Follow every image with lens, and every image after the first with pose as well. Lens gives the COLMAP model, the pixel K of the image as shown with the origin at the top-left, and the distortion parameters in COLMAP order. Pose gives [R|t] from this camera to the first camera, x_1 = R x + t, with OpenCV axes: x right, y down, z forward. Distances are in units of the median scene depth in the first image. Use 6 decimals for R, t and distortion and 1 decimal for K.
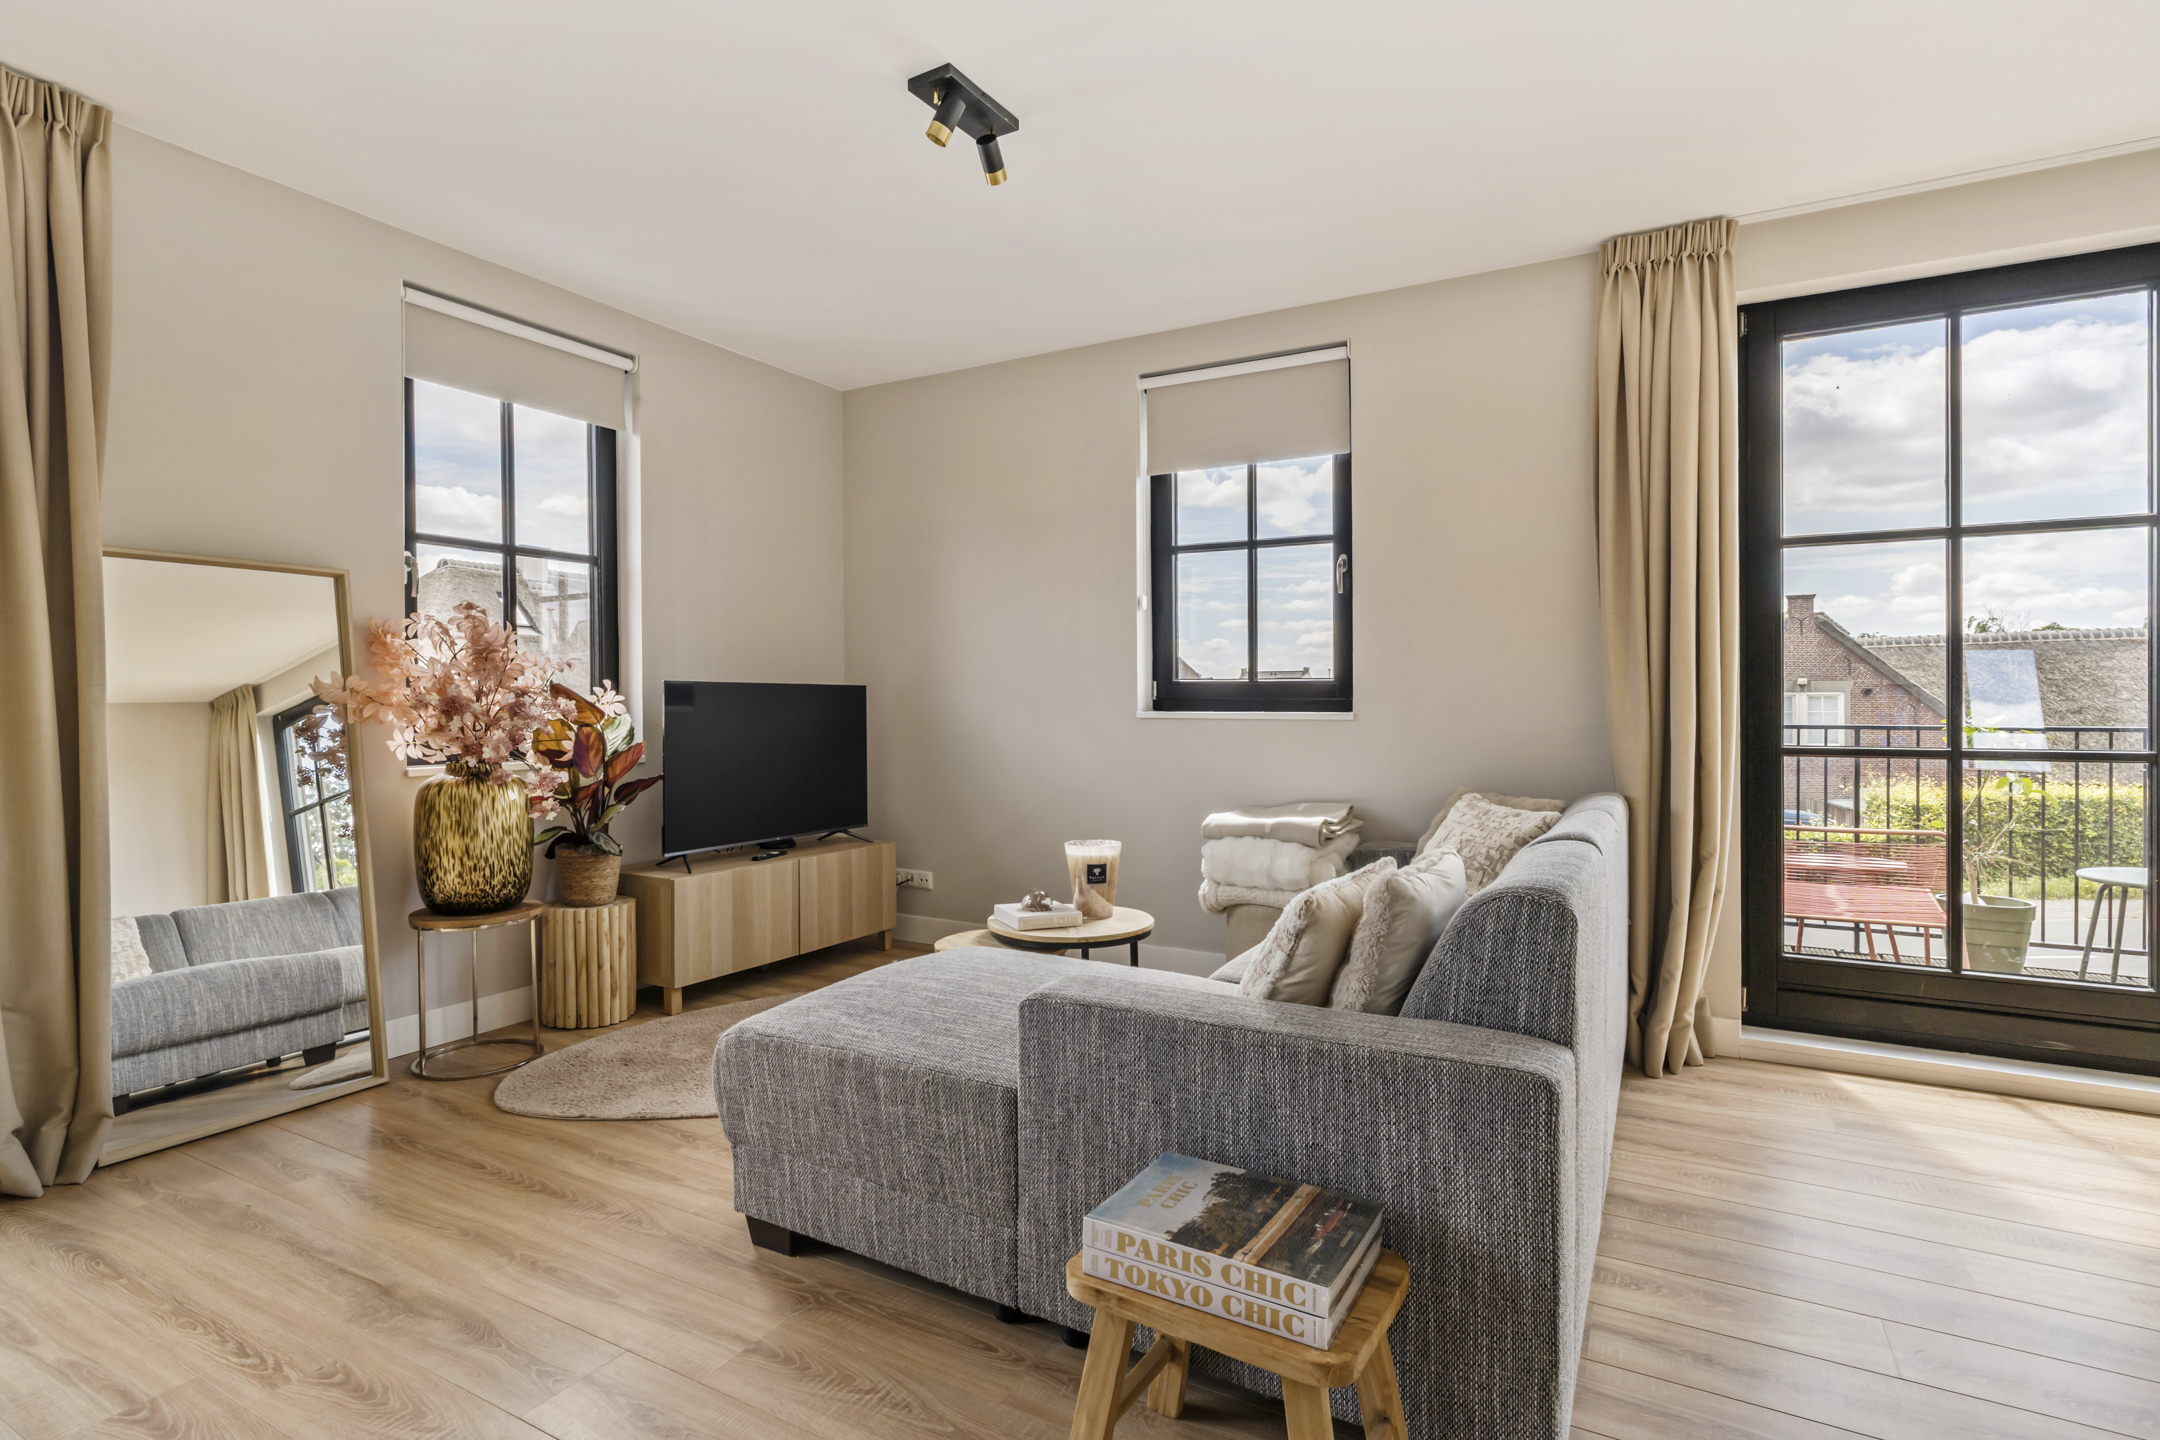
lens RADIAL K [[1084.5, 0, 1080.0], [0, 1084.5, 720.0], [0, 0, 1]] dist [0.000503, 0.000517]
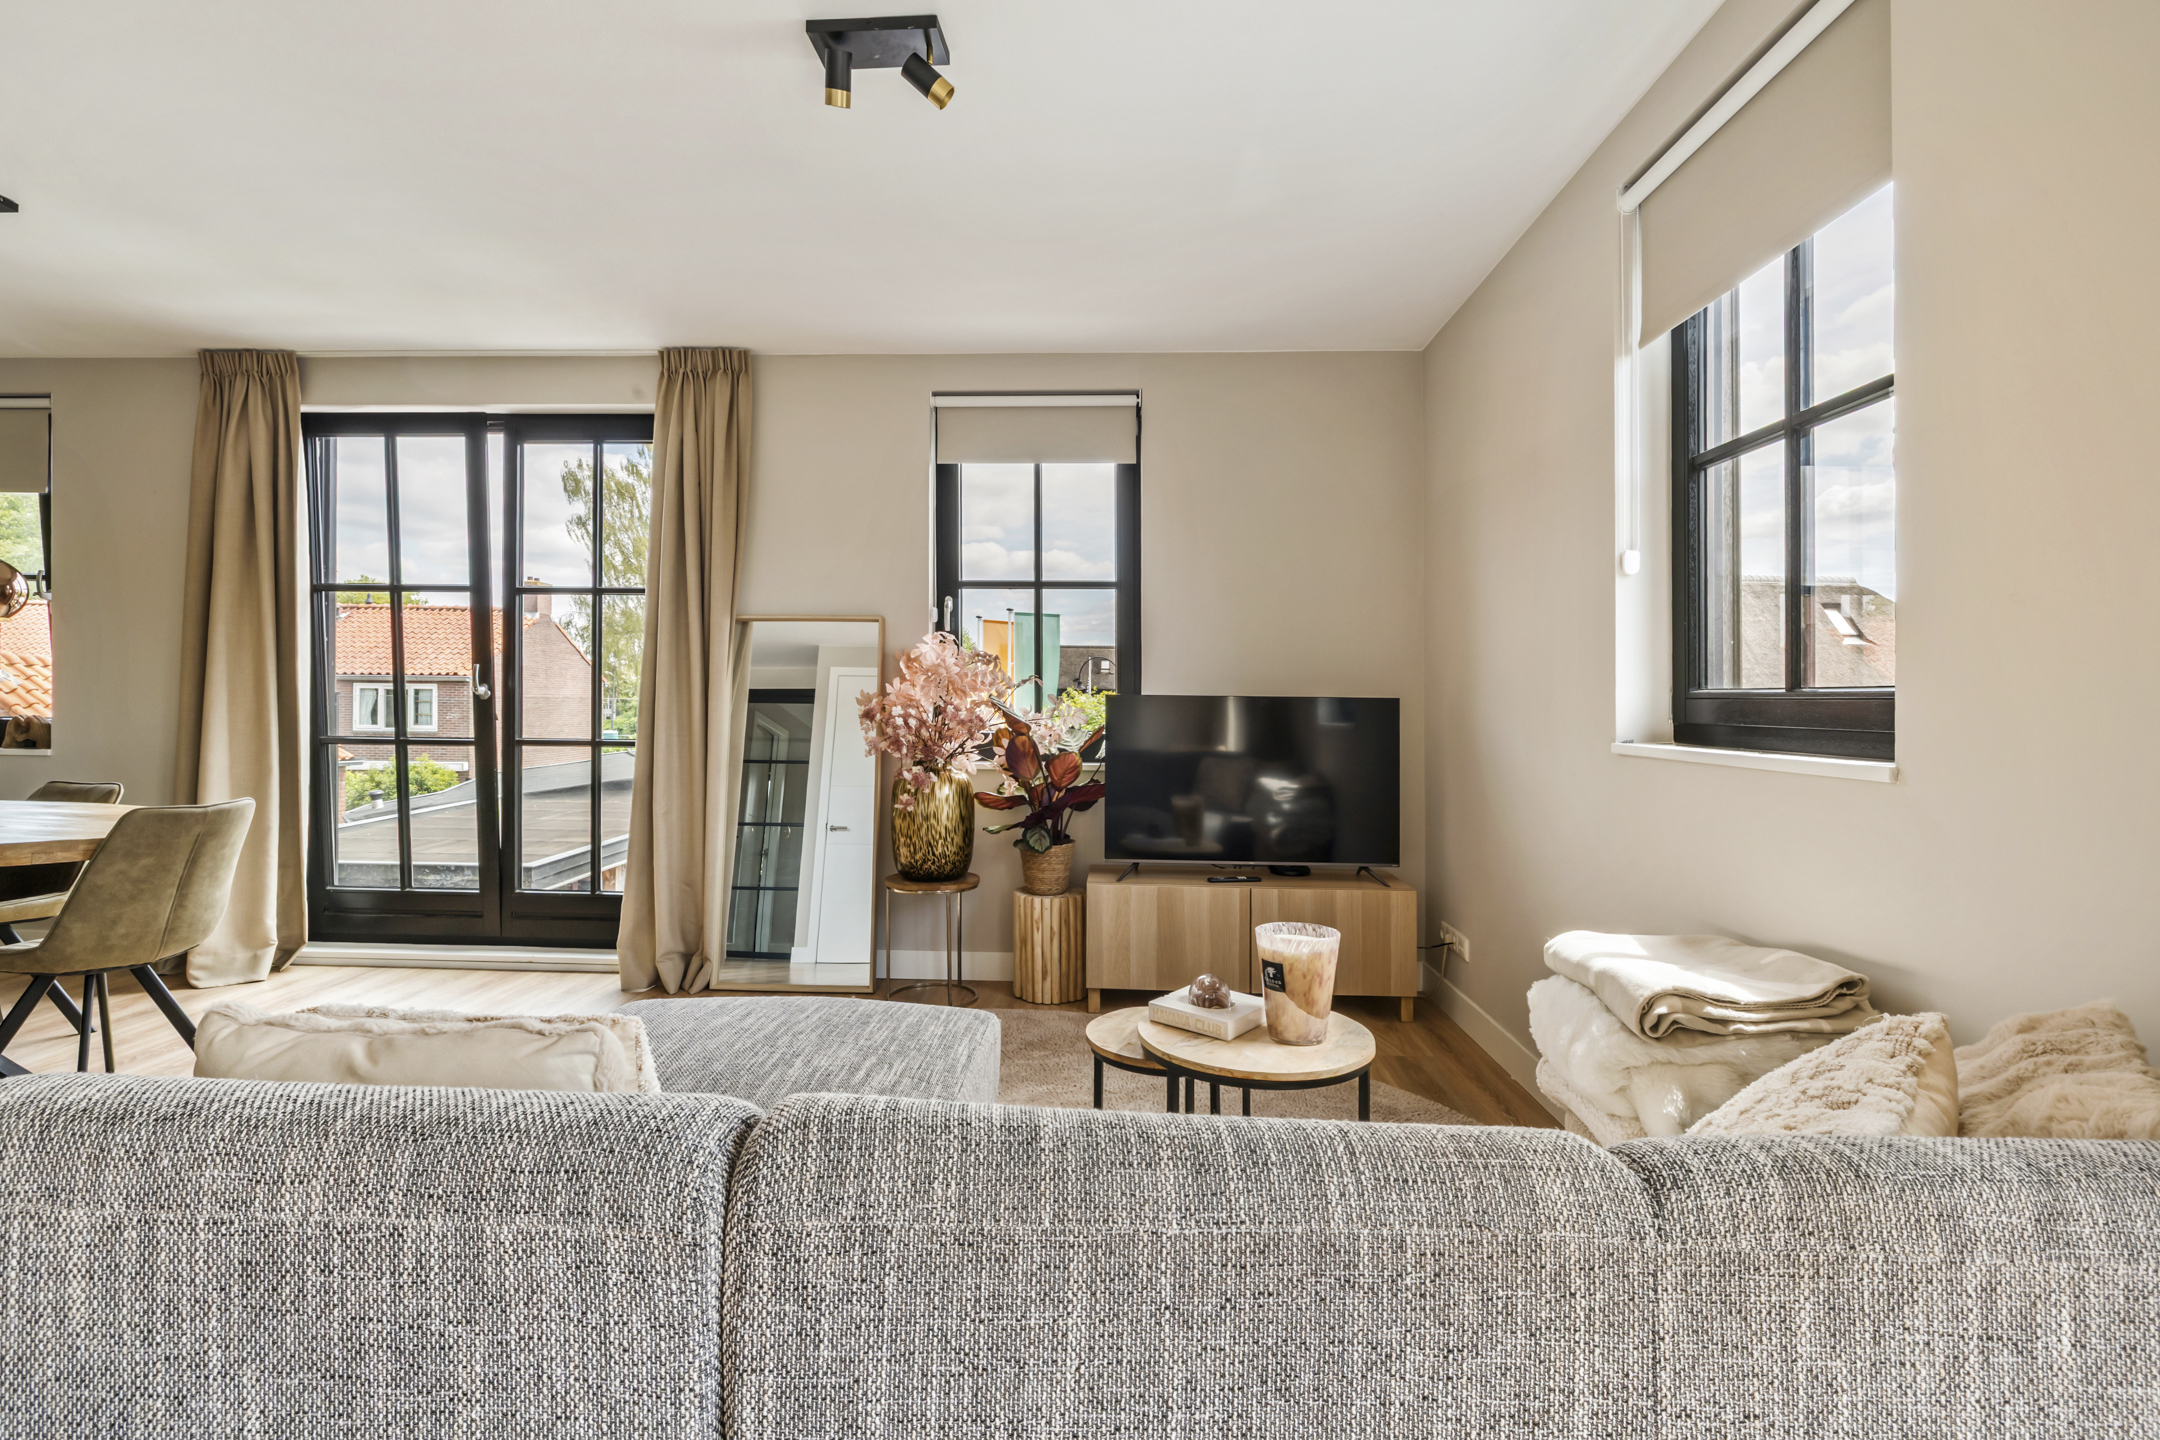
lens RADIAL K [[933.7, 0, 1082.6], [0, 933.7, 699.6], [0, 0, 1]] dist [-0.026612, 0.000075]
pose [[0.474147, -0.000007, -0.880446, 0.407210], [-0.034050, 0.999252, -0.018345, -0.012387], [0.879787, 0.038678, 0.473792, 0.558455]]
